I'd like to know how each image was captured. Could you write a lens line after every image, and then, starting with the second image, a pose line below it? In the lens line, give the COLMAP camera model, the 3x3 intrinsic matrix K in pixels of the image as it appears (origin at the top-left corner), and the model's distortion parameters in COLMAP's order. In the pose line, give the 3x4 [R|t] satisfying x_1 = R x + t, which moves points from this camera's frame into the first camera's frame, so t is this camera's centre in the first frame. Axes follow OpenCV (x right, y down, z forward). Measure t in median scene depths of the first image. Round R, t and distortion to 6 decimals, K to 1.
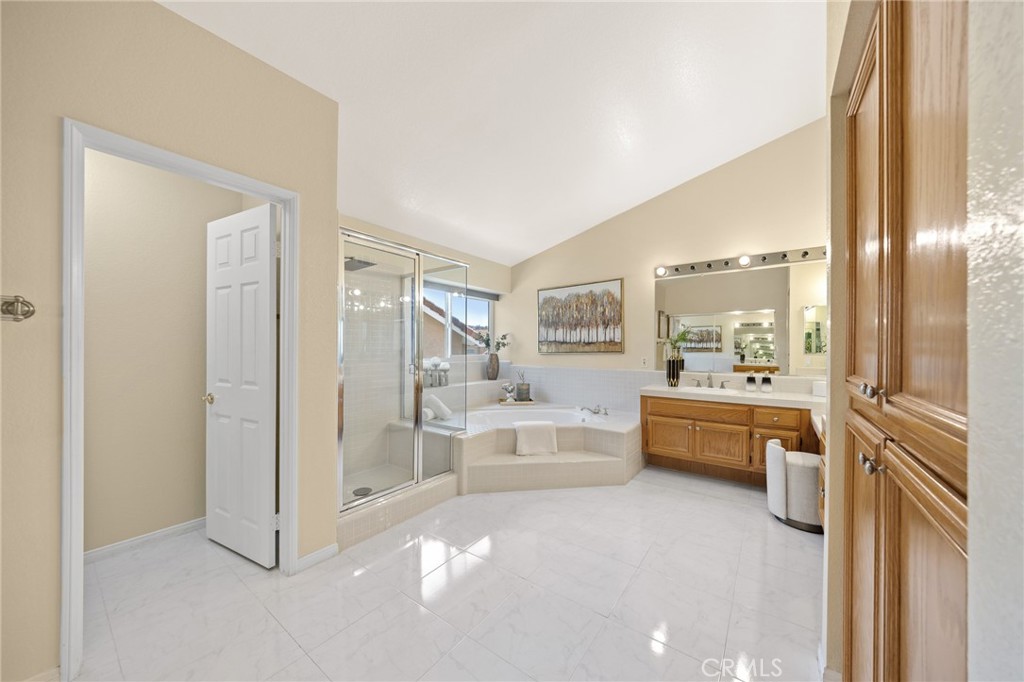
lens RADIAL K [[351.9, 0, 509.2], [0, 351.9, 338.4], [0, 0, 1]] dist [-0.001254, -0.000161]
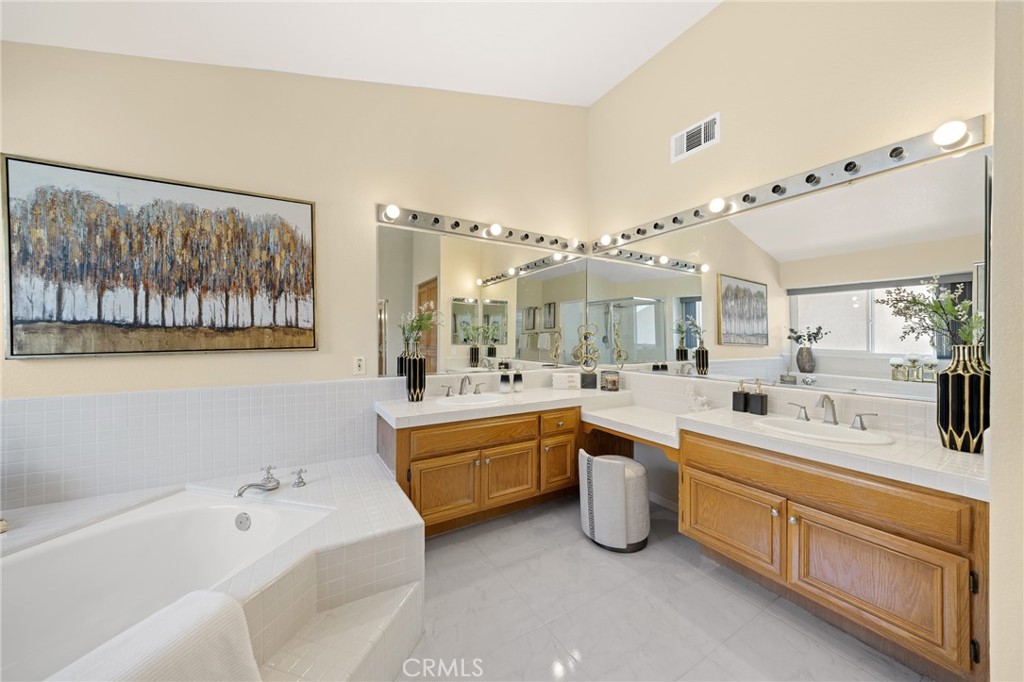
lens RADIAL K [[351.9, 0, 509.2], [0, 351.9, 338.4], [0, 0, 1]] dist [-0.001254, -0.000161]
pose [[0.377249, -0.001762, 0.926110, -0.043960], [-0.023868, 0.999648, 0.011624, 0.012122], [-0.925804, -0.026490, 0.377074, 0.525707]]
